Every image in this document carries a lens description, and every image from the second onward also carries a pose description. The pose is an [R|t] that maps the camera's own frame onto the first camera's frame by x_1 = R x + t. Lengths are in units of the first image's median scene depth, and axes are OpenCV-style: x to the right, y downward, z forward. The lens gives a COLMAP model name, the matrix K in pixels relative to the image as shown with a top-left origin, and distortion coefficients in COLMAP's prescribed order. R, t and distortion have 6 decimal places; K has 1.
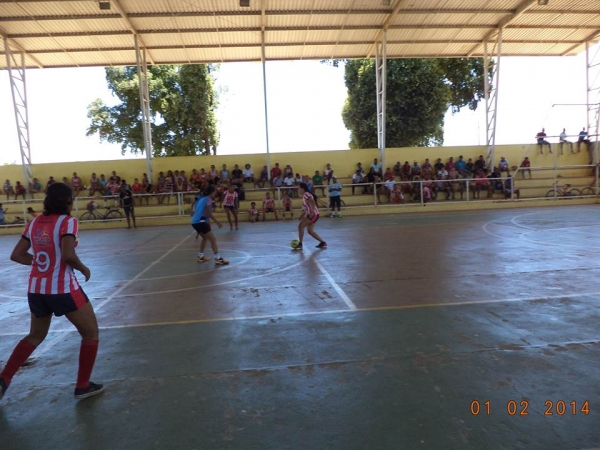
lens RADIAL K [[487.3, 0, 300.0], [0, 487.3, 225.0], [0, 0, 1]] dist [-0.036247, -0.004702]
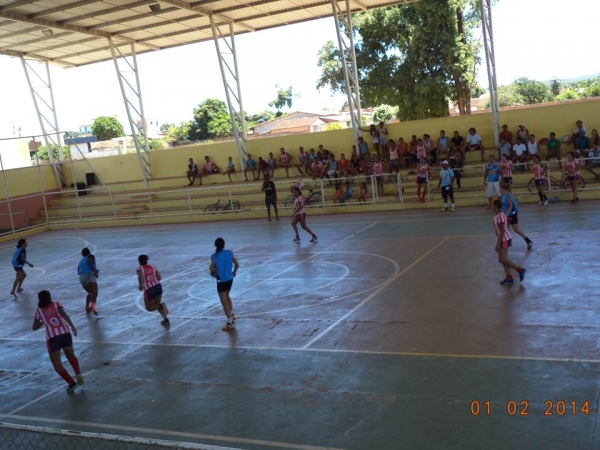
lens RADIAL K [[722.5, 0, 301.1], [0, 722.5, 226.4], [0, 0, 1]] dist [-0.002539, 0.020515]
pose [[0.854693, 0.019894, -0.518753, 0.275185], [0.034373, 0.994904, 0.094787, -0.087134], [0.517995, -0.098845, 0.849653, -0.171183]]
